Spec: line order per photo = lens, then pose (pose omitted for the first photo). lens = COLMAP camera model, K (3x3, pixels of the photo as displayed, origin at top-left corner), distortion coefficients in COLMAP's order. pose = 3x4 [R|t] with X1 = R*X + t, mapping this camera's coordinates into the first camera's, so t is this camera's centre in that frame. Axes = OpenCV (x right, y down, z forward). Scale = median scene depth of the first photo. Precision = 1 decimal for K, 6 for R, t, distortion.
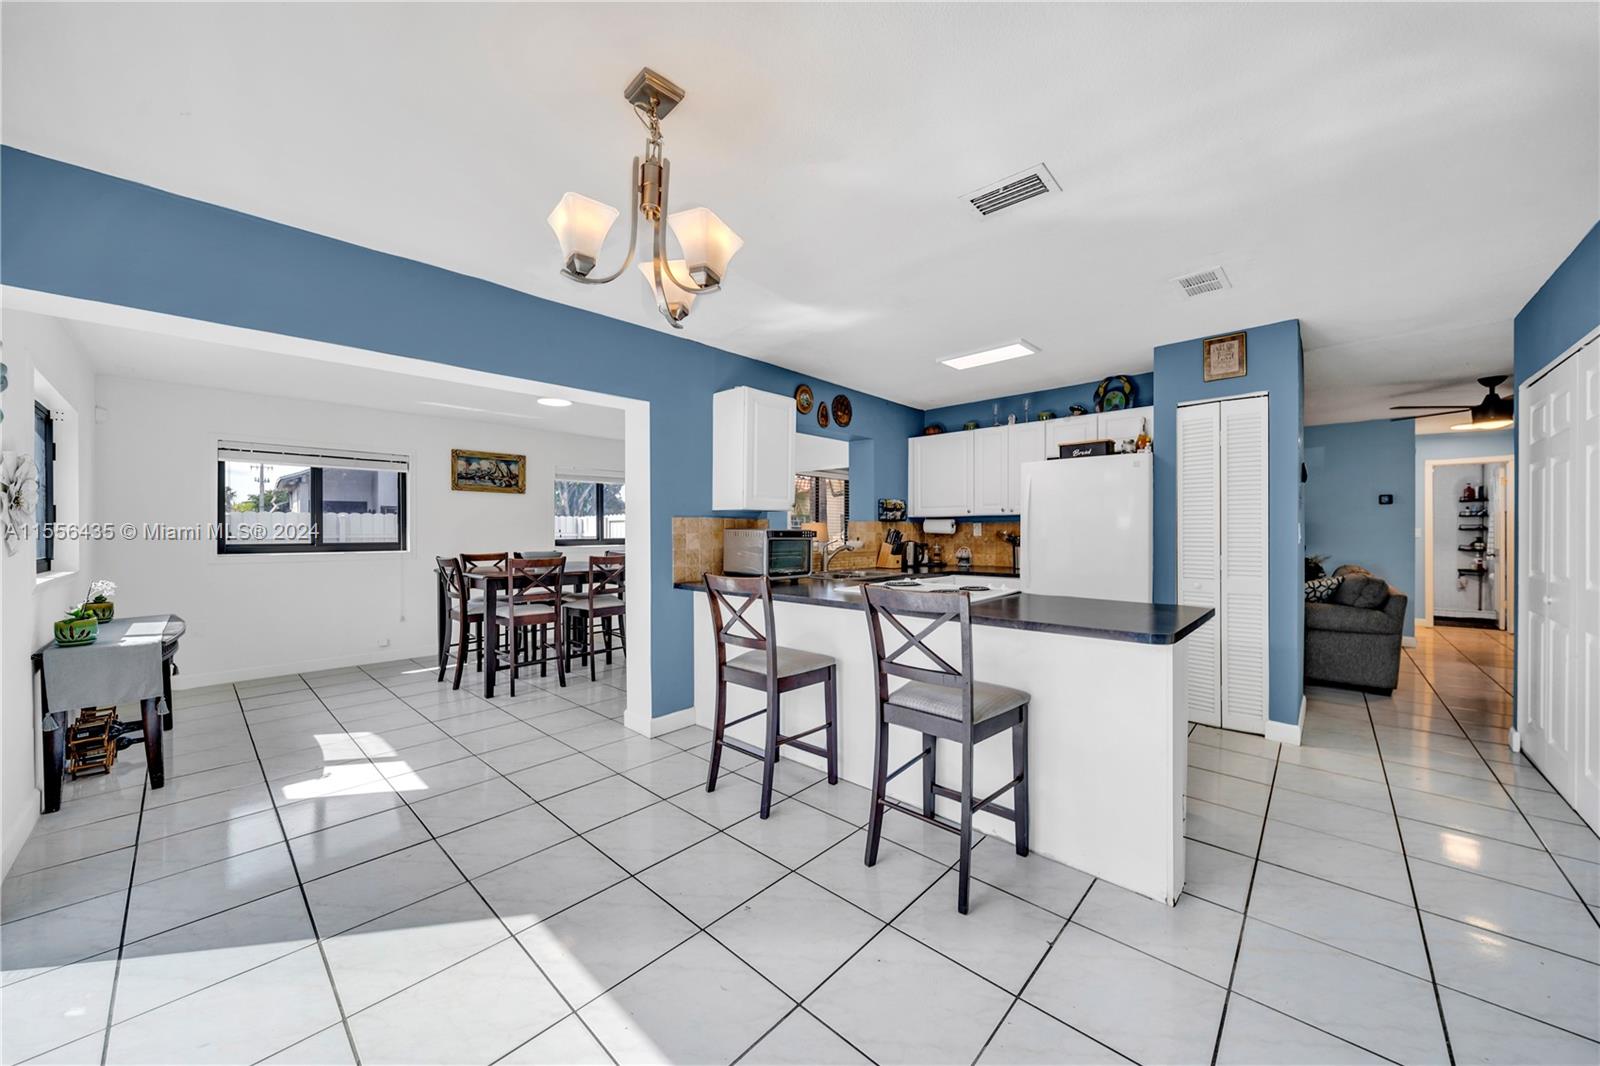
lens RADIAL K [[570.5, 0, 804.9], [0, 570.5, 534.6], [0, 0, 1]] dist [-0.000430, 0.000015]
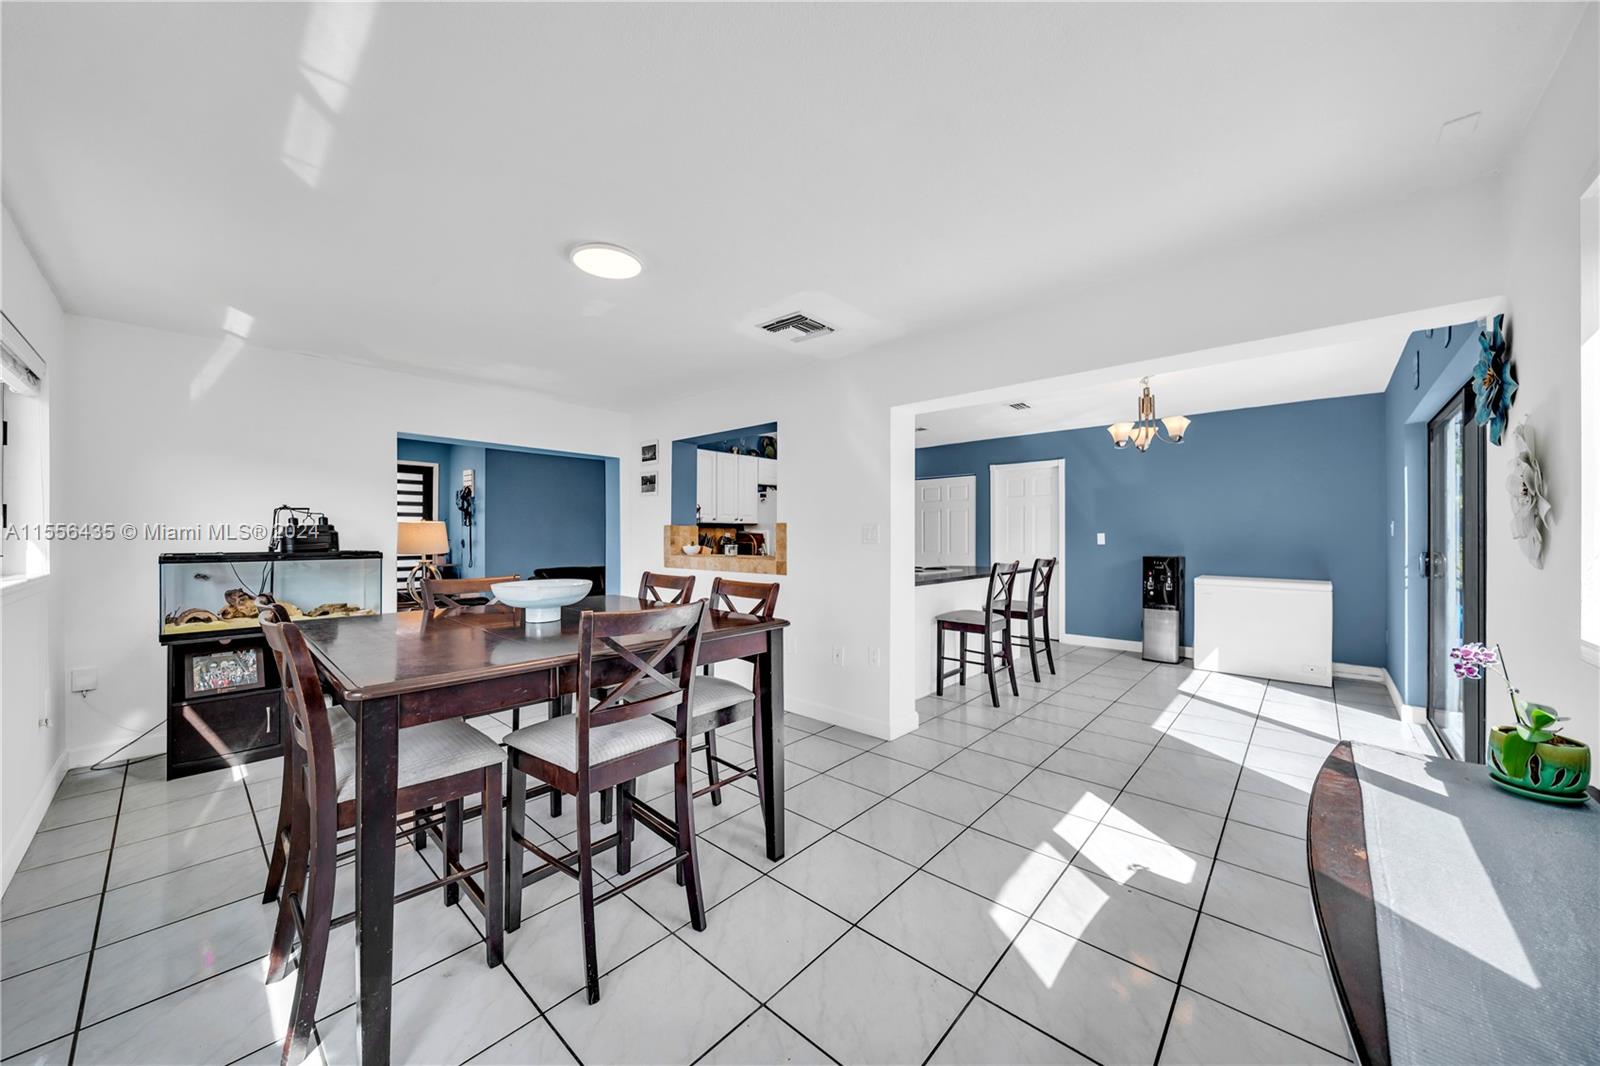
lens RADIAL K [[570.5, 0, 806.8], [0, 570.5, 534.4], [0, 0, 1]] dist [-0.000430, 0.000015]
pose [[-0.021557, 0.005977, 0.999750, -0.549561], [0.005015, 0.999970, -0.005871, -0.000738], [-0.999755, 0.004887, -0.021587, 0.503852]]
